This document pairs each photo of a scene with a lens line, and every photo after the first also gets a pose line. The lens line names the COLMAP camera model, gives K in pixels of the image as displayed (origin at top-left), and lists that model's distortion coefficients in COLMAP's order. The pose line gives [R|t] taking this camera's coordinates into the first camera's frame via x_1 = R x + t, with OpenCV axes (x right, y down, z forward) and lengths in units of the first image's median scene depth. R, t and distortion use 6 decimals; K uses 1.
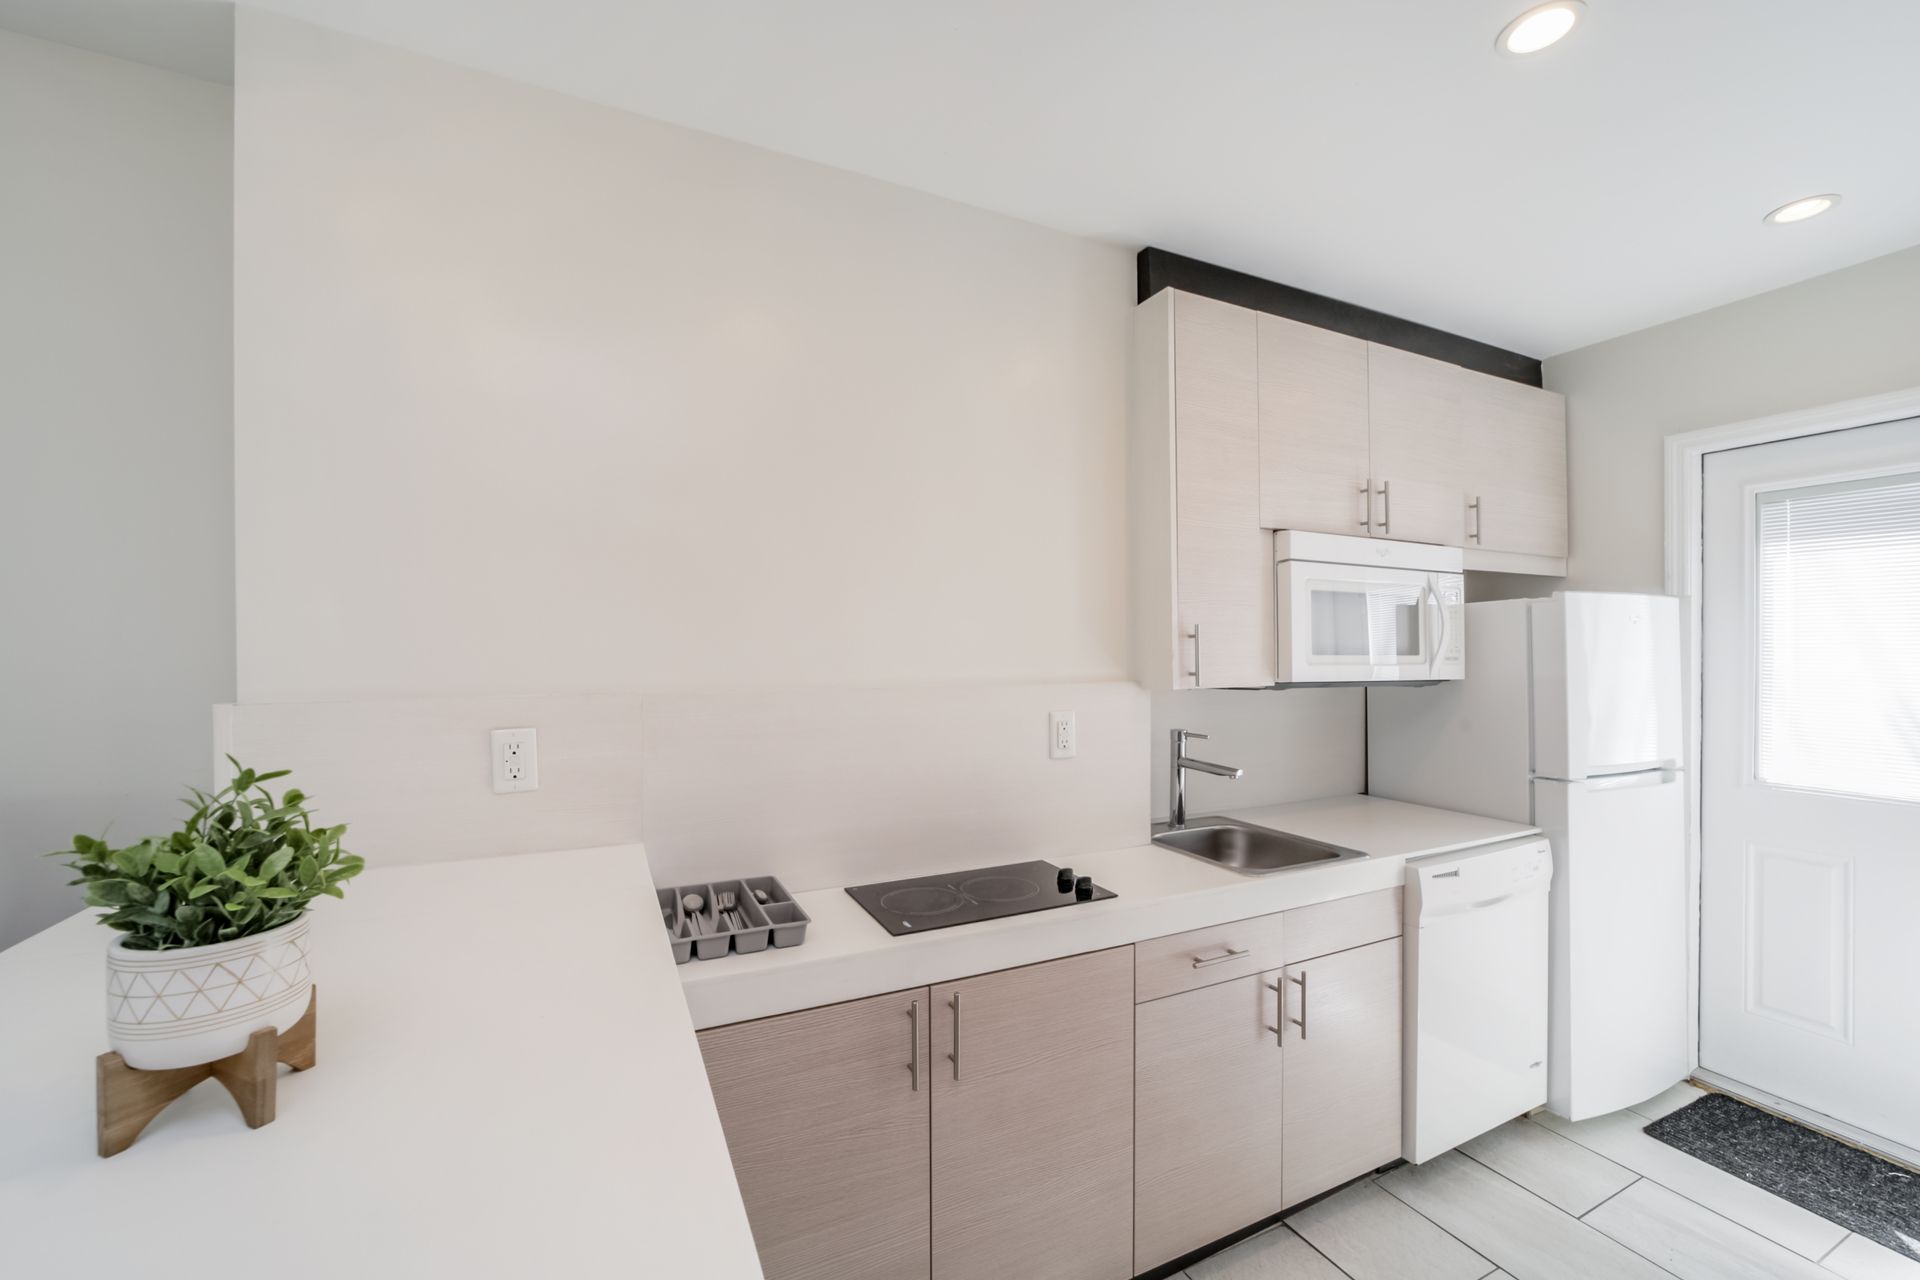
lens RADIAL K [[746.4, 0, 960.0], [0, 746.4, 640.0], [0, 0, 1]] dist [-0.032988, 0.008251]
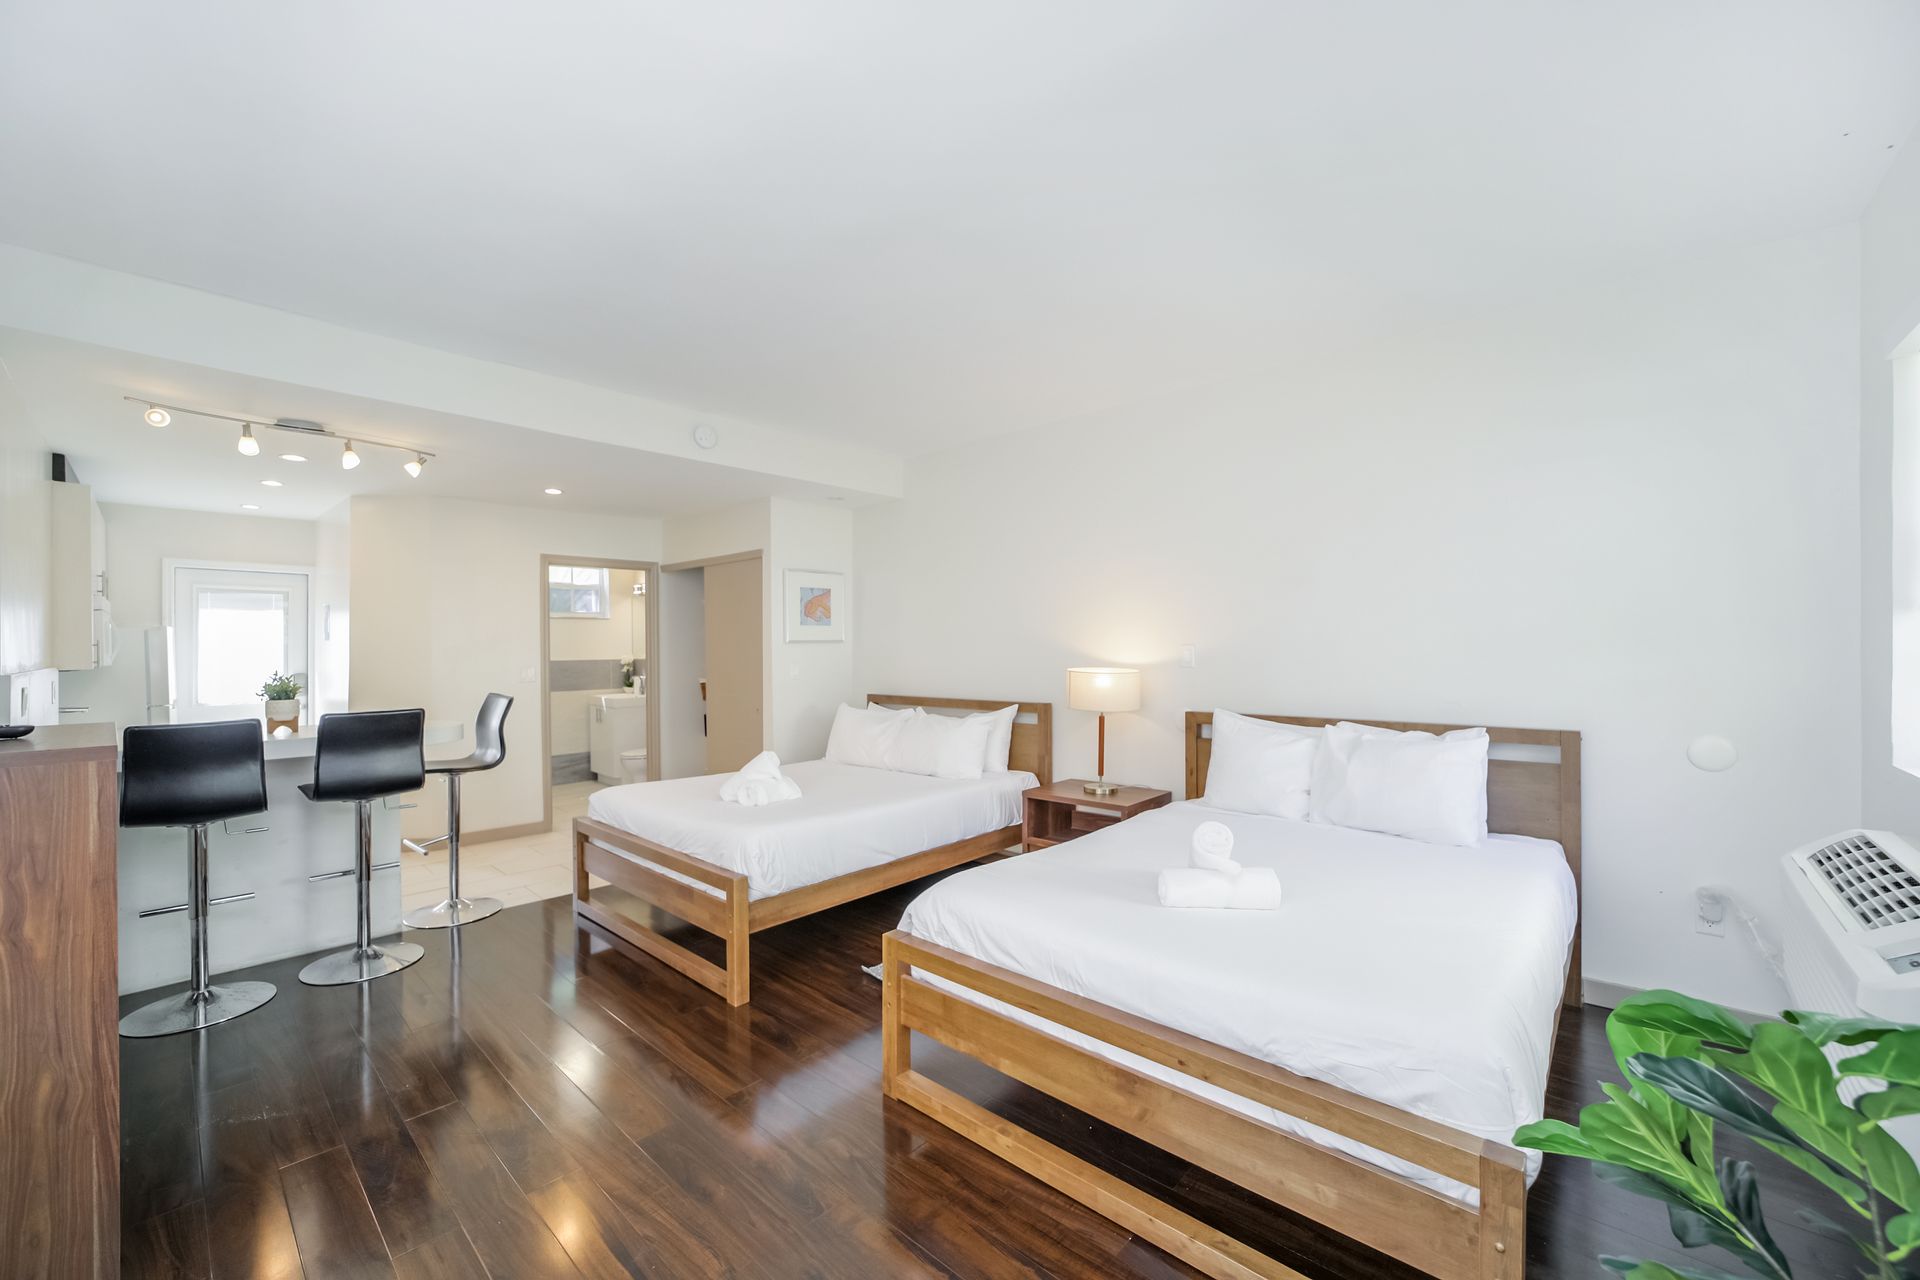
lens RADIAL K [[748.5, 0, 959.4], [0, 748.5, 634.1], [0, 0, 1]] dist [-0.036072, 0.008572]
pose [[-0.390269, 0.017712, 0.920530, -2.415274], [-0.014548, 0.999571, -0.025400, -0.017979], [-0.920586, -0.023305, -0.389844, -0.500536]]
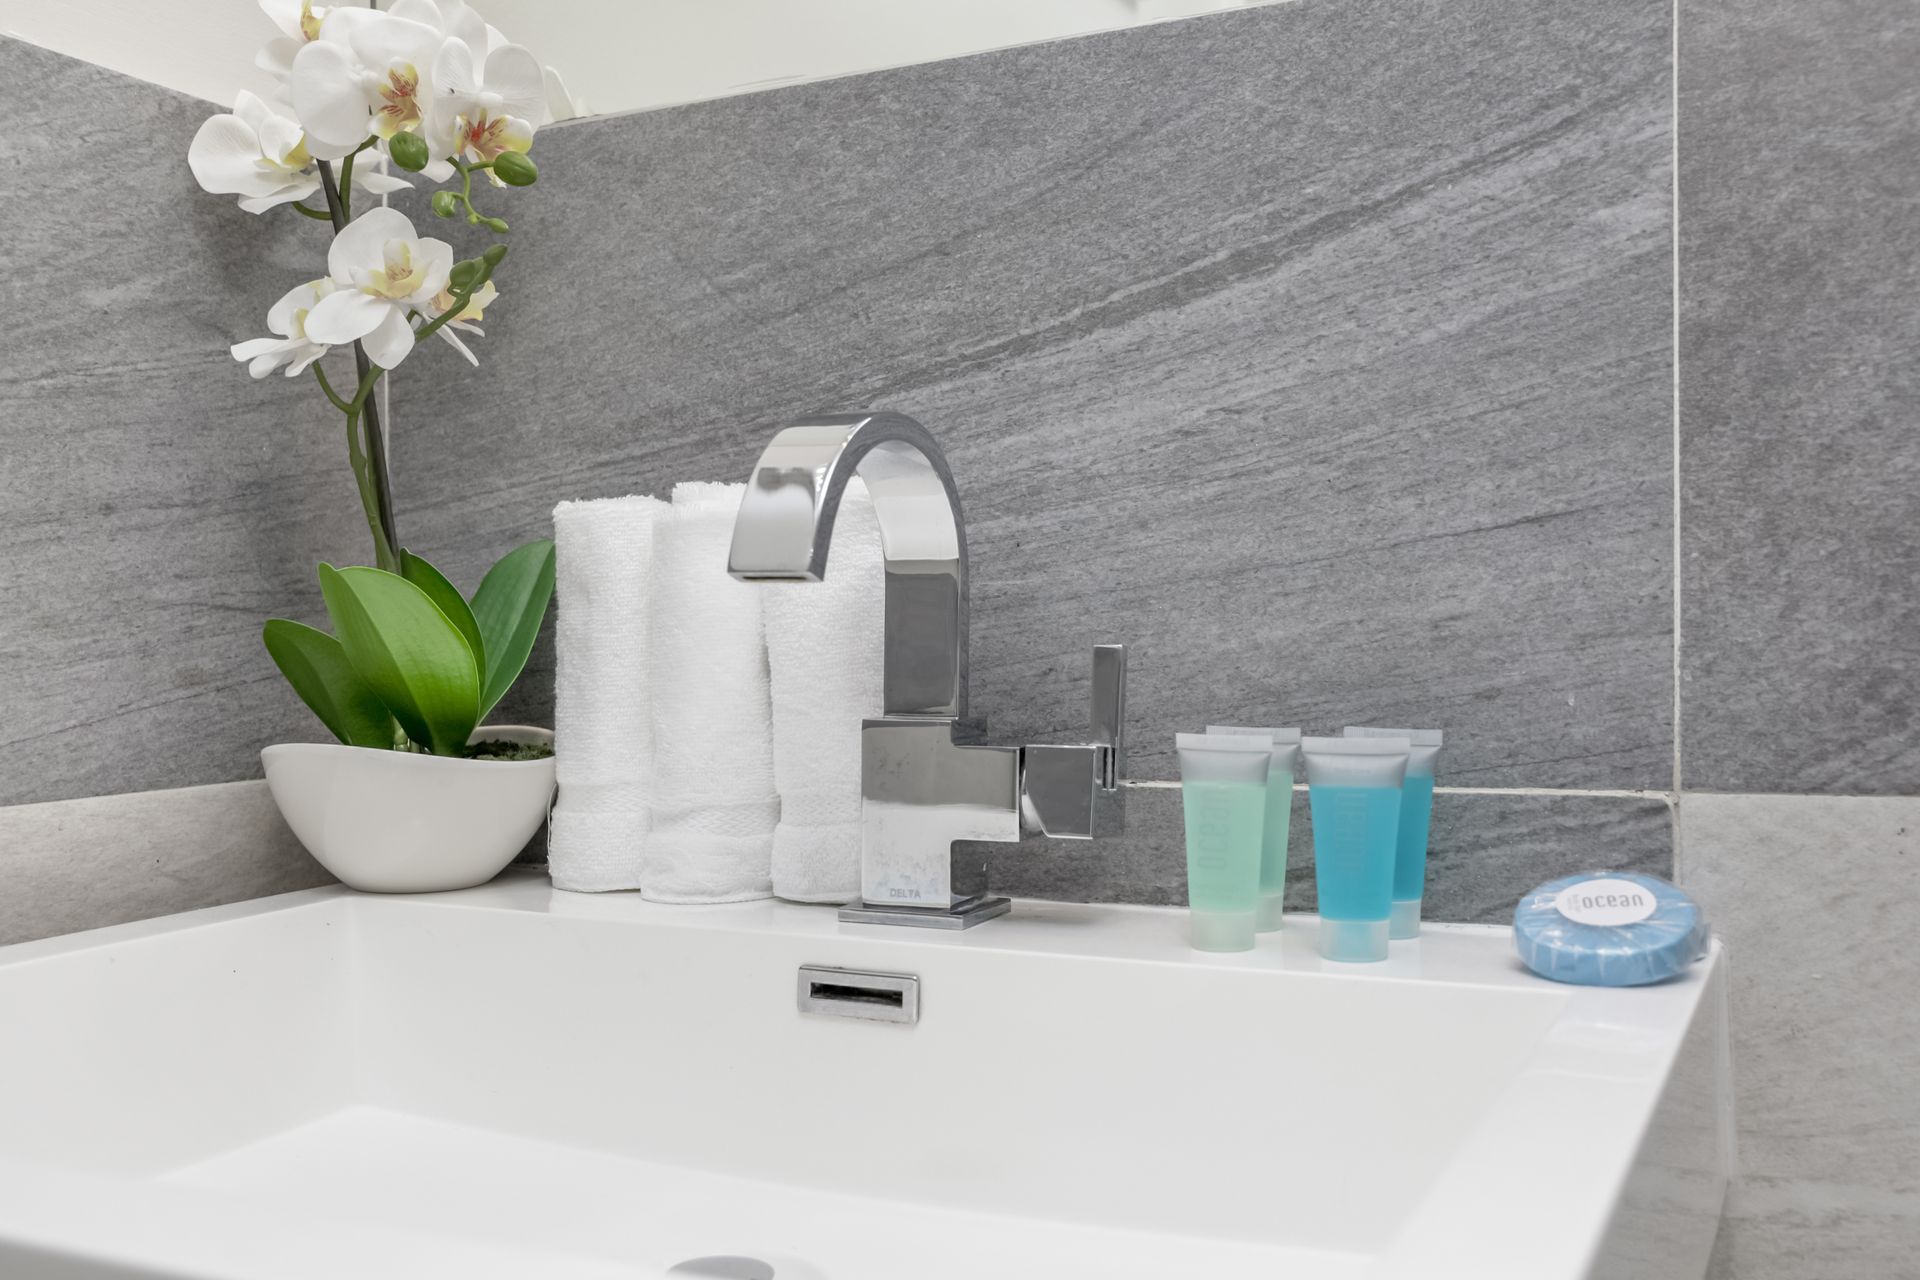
lens RADIAL K [[1772.1, 0, 960.0], [0, 1772.1, 640.0], [0, 0, 1]] dist [-0.005393, -0.002577]
pose [[-0.649435, 0.017988, 0.760204, 1.318901], [-0.001359, 0.999691, -0.024815, 0.164198], [-0.760416, -0.017149, -0.649210, -0.274134]]
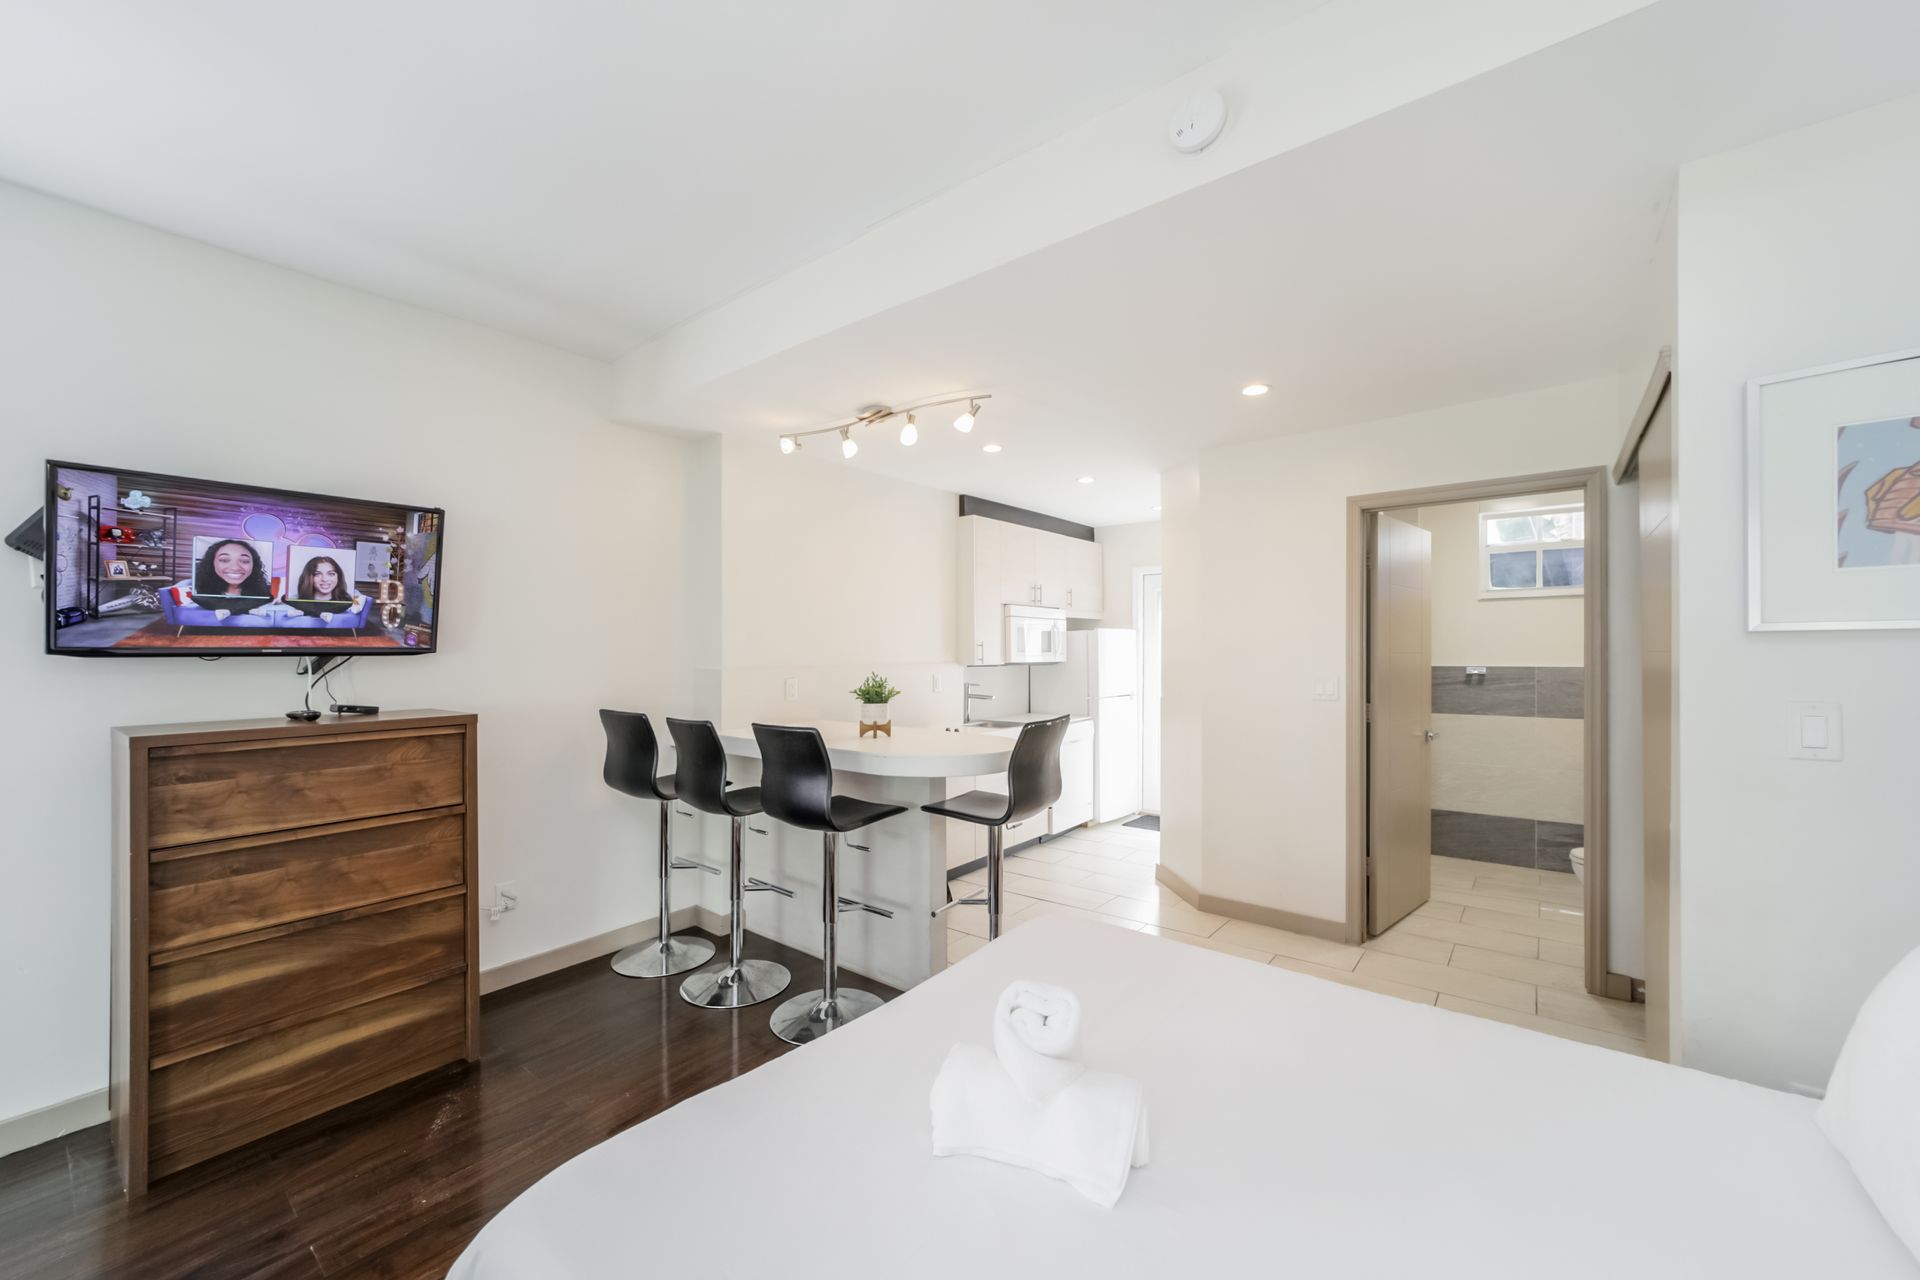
lens RADIAL K [[746.4, 0, 960.0], [0, 746.4, 640.0], [0, 0, 1]] dist [-0.032988, 0.008251]
pose [[0.894924, -0.000828, 0.446218, -0.870124], [-0.002244, 0.999977, 0.006356, -0.039484], [-0.446213, -0.006690, 0.894902, -1.251519]]
